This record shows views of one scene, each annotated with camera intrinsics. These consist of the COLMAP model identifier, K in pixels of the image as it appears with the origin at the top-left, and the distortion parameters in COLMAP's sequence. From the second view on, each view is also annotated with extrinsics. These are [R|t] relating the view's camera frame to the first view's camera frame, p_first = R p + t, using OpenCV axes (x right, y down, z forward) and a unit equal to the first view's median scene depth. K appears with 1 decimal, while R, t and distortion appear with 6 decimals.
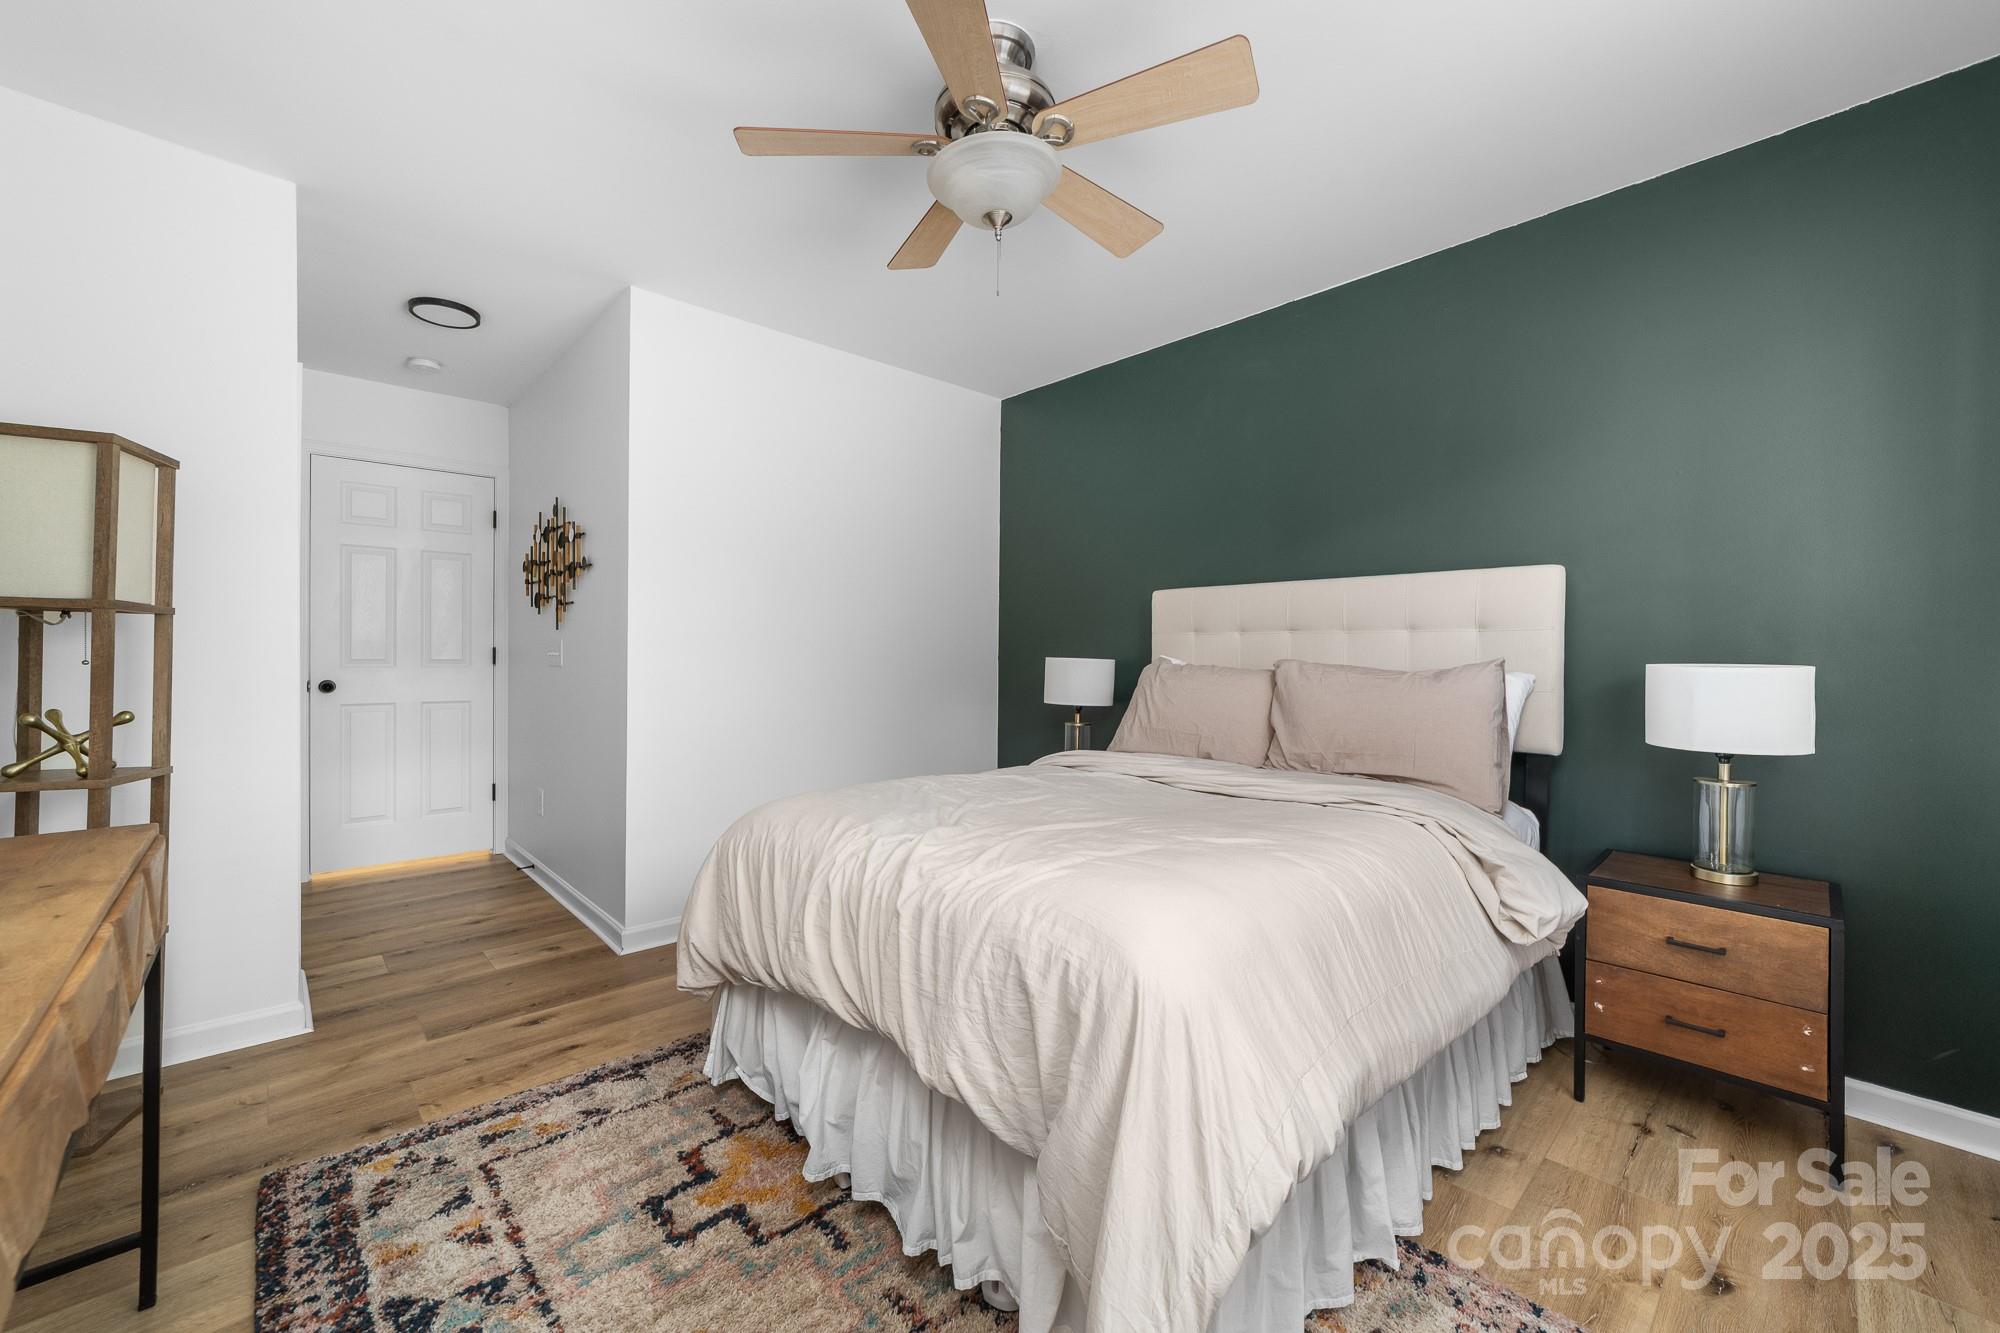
lens RADIAL K [[777.7, 0, 994.0], [0, 777.7, 663.4], [0, 0, 1]] dist [-0.001727, -0.000162]
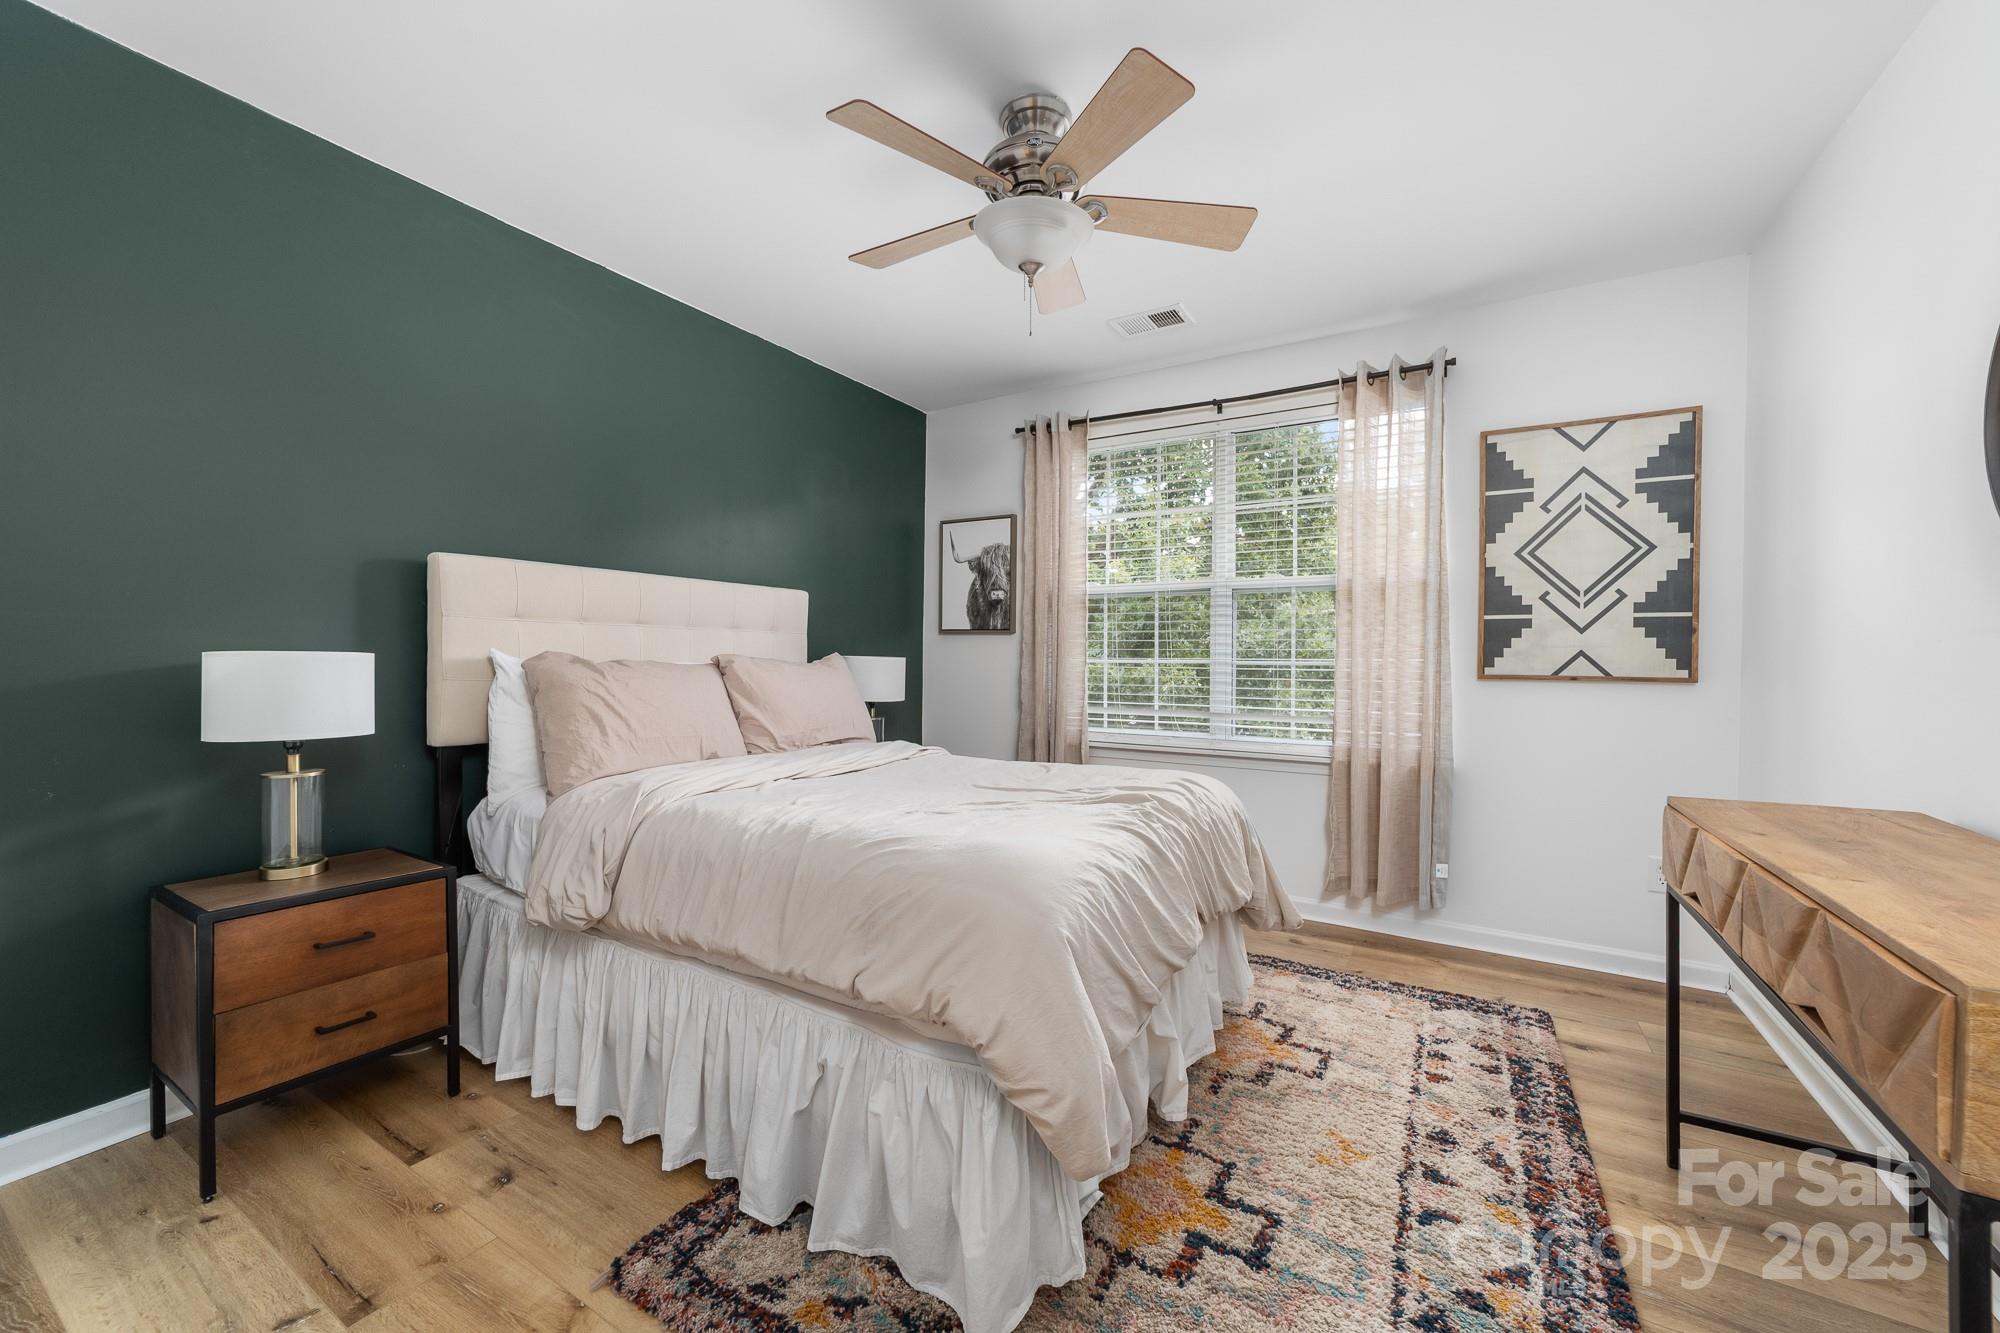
lens RADIAL K [[777.7, 0, 992.1], [0, 777.7, 659.1], [0, 0, 1]] dist [-0.001727, -0.000162]
pose [[-0.274226, -0.004127, 0.961656, -1.037256], [-0.001808, 0.999991, 0.003776, -0.007491], [-0.961664, -0.000703, -0.274231, 1.312398]]
